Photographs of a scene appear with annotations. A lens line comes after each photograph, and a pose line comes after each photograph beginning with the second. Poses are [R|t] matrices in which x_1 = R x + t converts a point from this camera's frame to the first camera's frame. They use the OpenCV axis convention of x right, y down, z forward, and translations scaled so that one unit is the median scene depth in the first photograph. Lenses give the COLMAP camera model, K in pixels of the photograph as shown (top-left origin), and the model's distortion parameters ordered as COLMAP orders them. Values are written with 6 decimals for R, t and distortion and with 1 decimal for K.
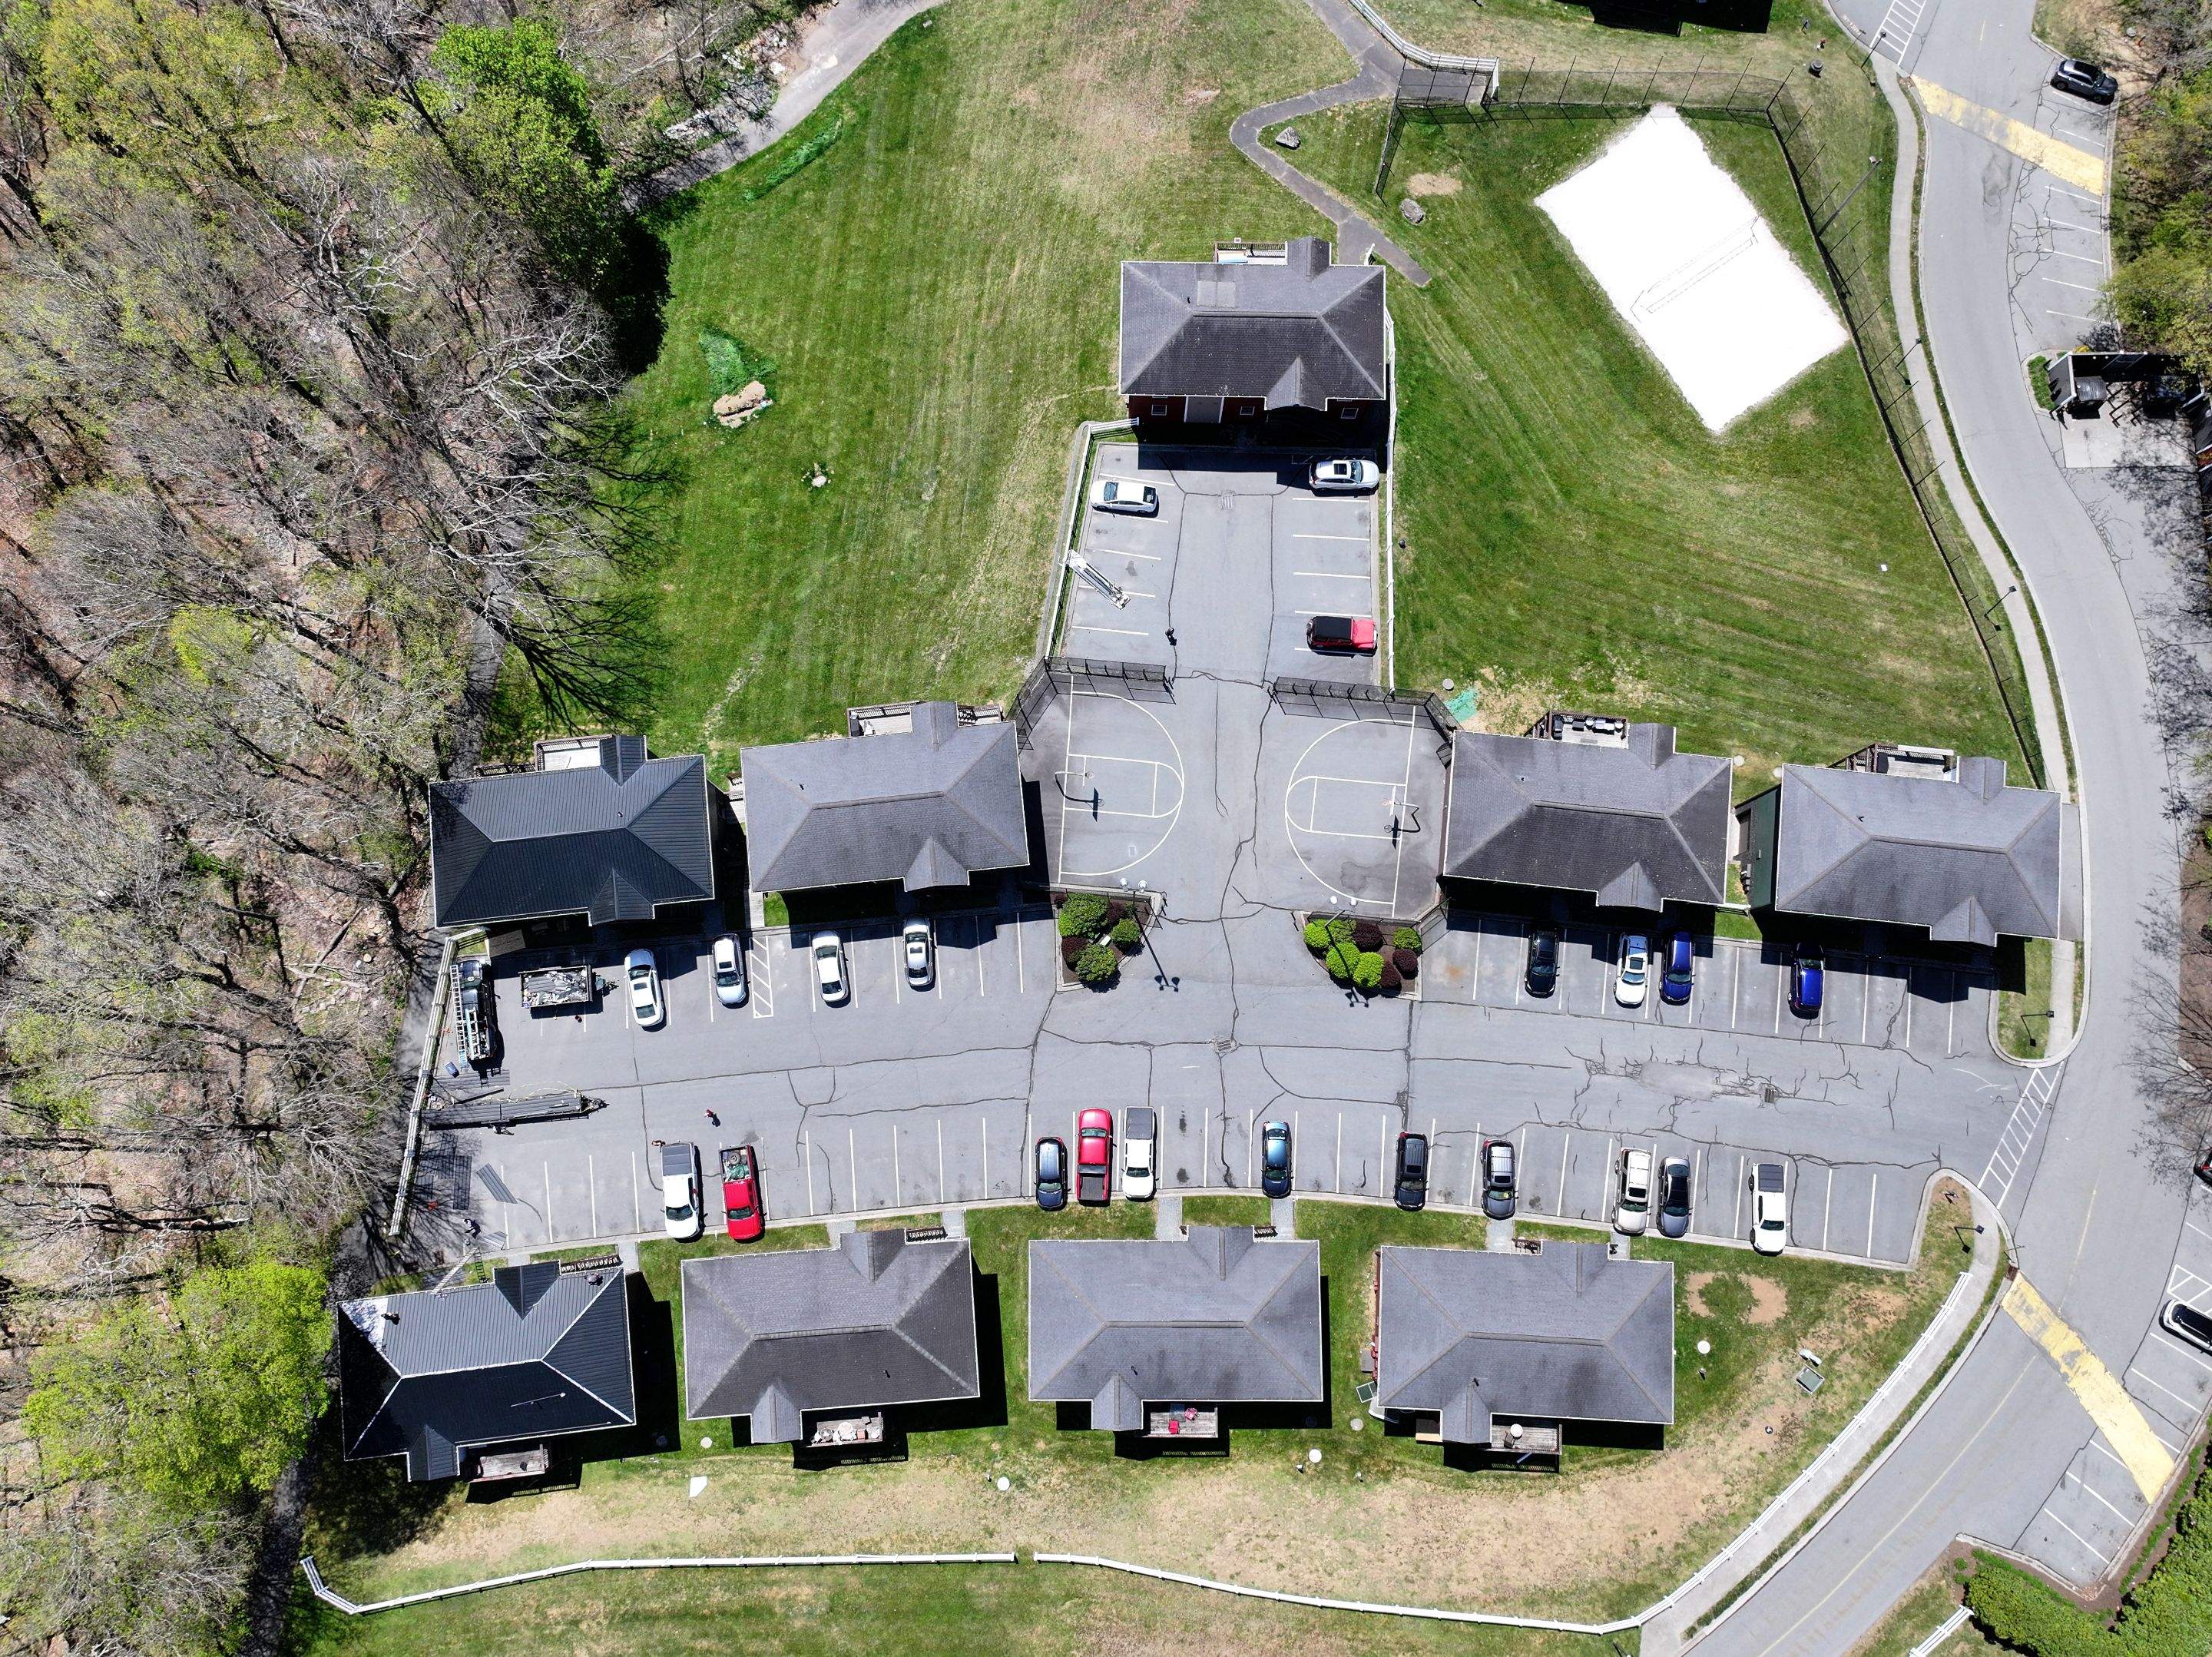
lens RADIAL K [[1764.6, 0, 1099.7], [0, 1764.6, 835.7], [0, 0, 1]] dist [-0.002897, 0.018113]
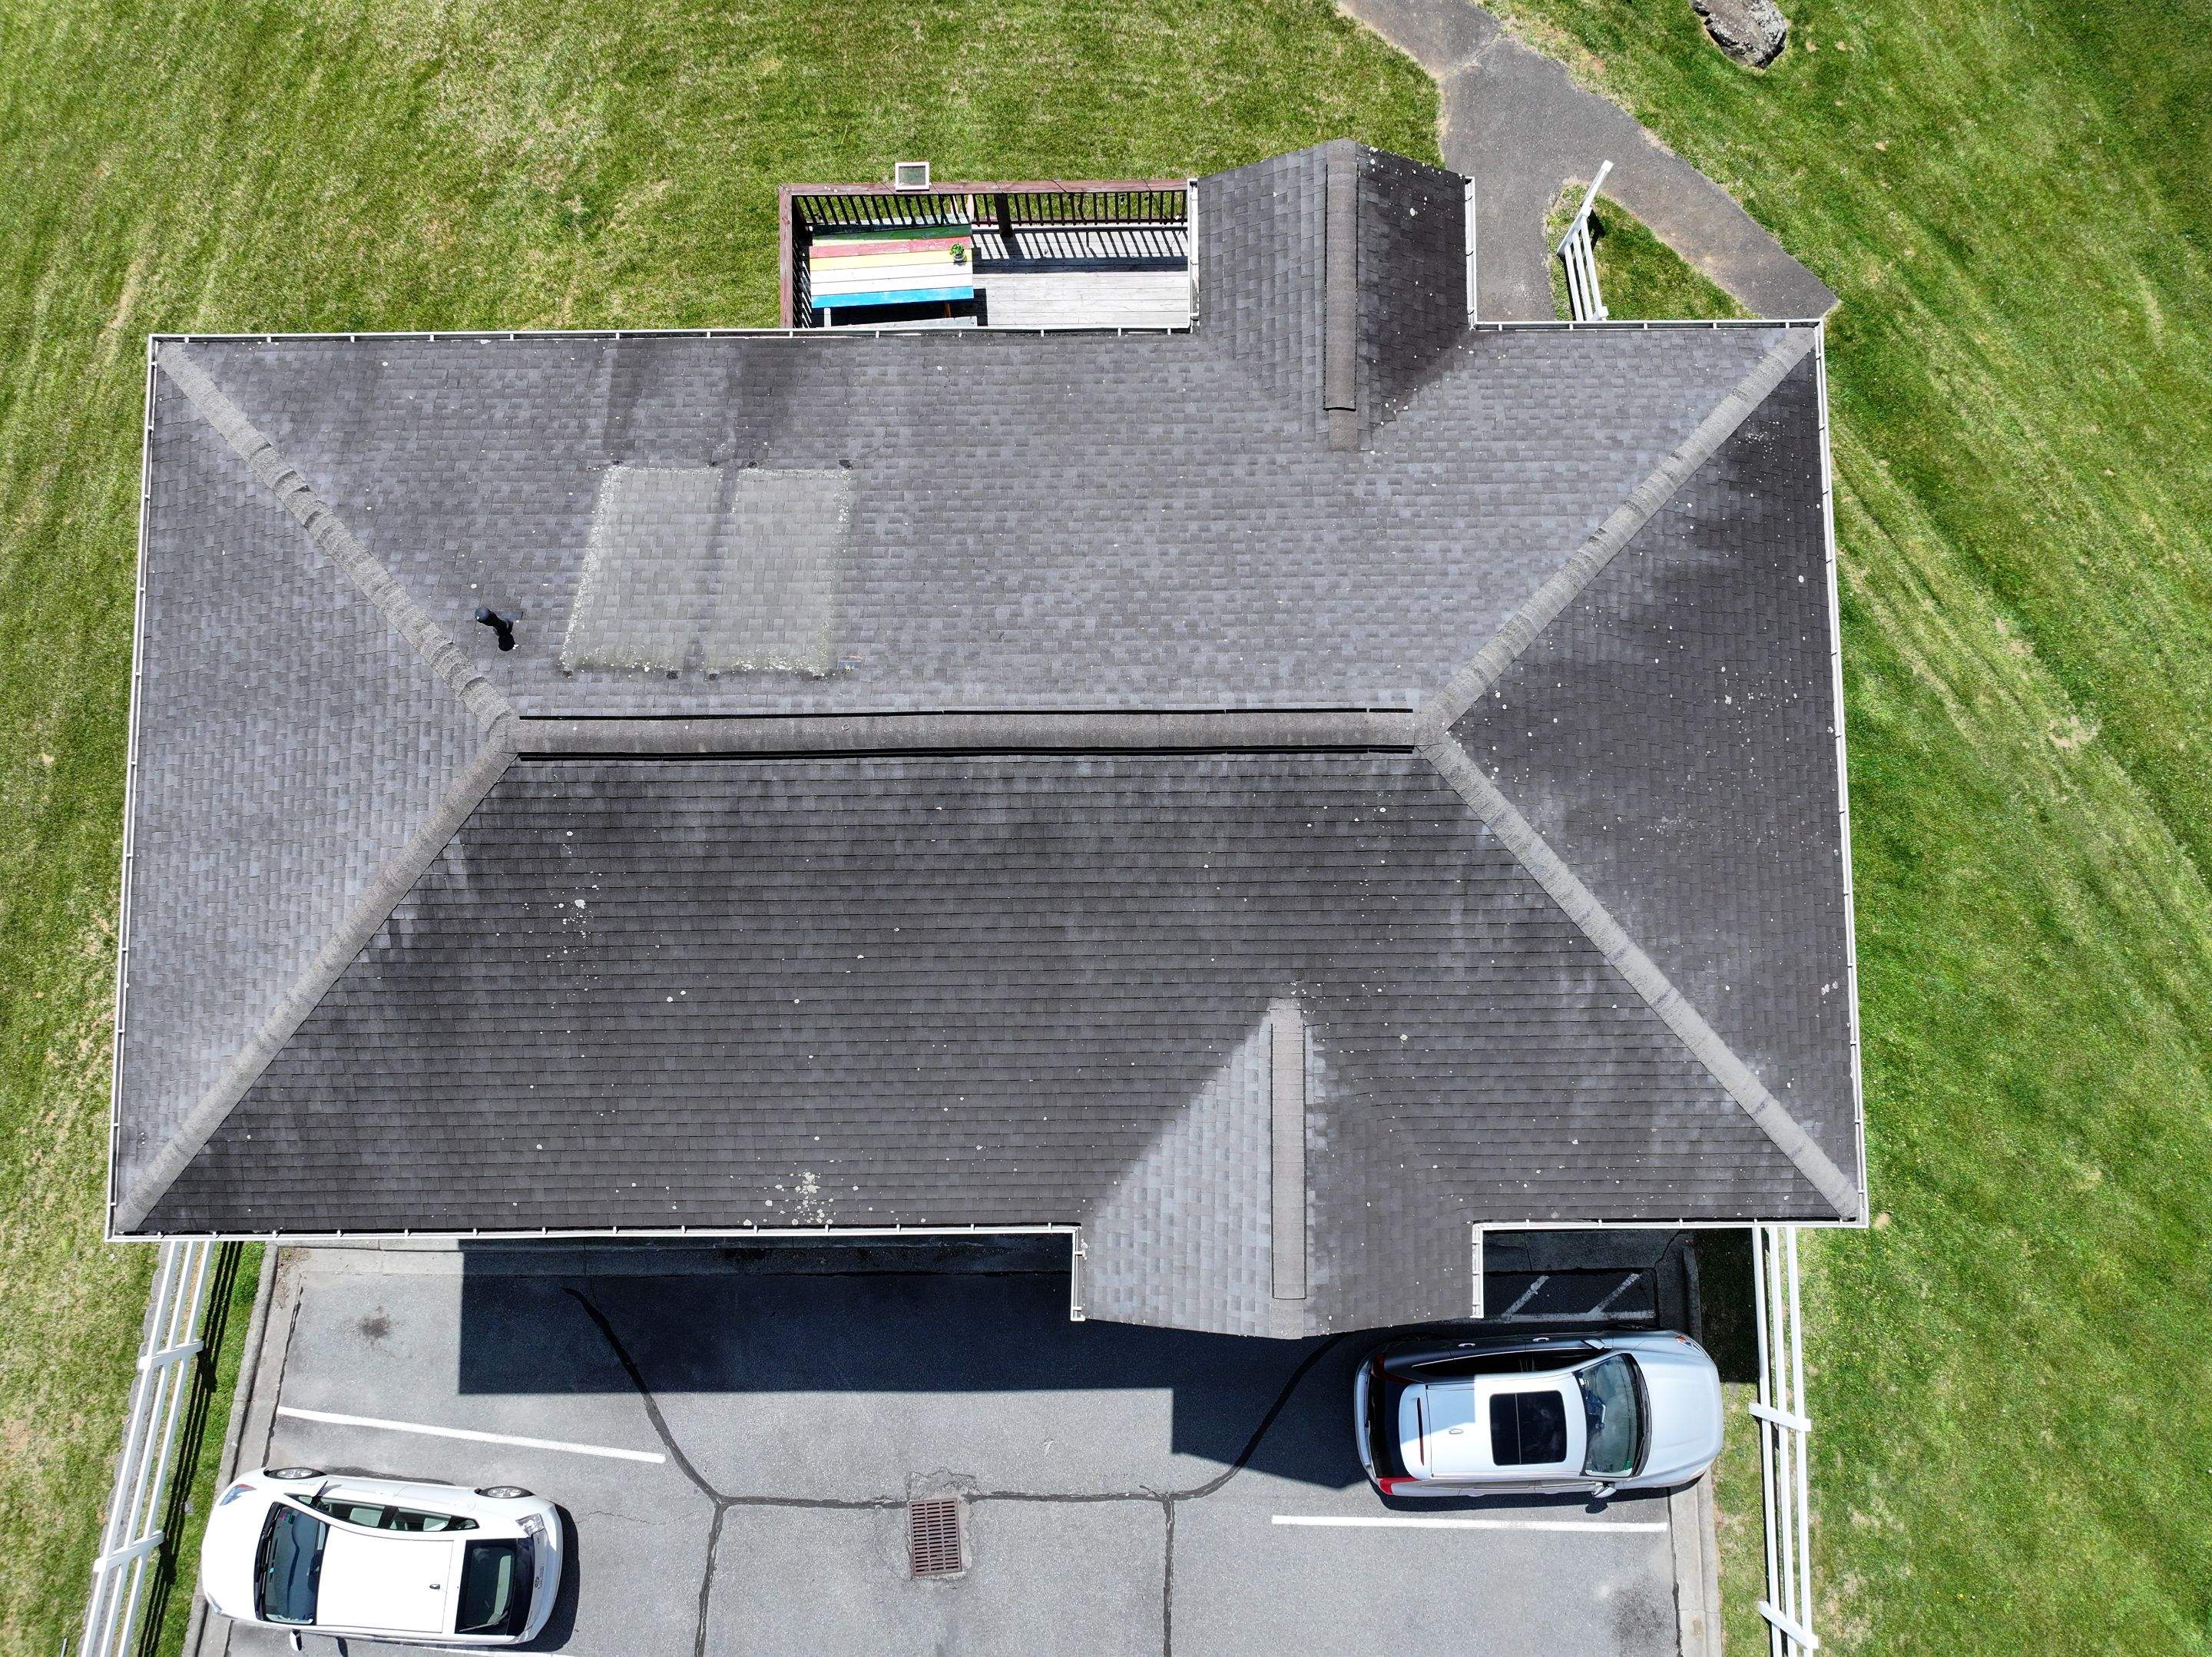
lens RADIAL K [[1764.6, 0, 1109.2], [0, 1764.6, 829.7], [0, 0, 1]] dist [-0.002897, 0.018113]
pose [[0.999510, -0.030293, 0.007823, 0.091880], [0.029858, 0.998266, 0.050735, -0.275809], [-0.009346, -0.050476, 0.998682, 0.807403]]
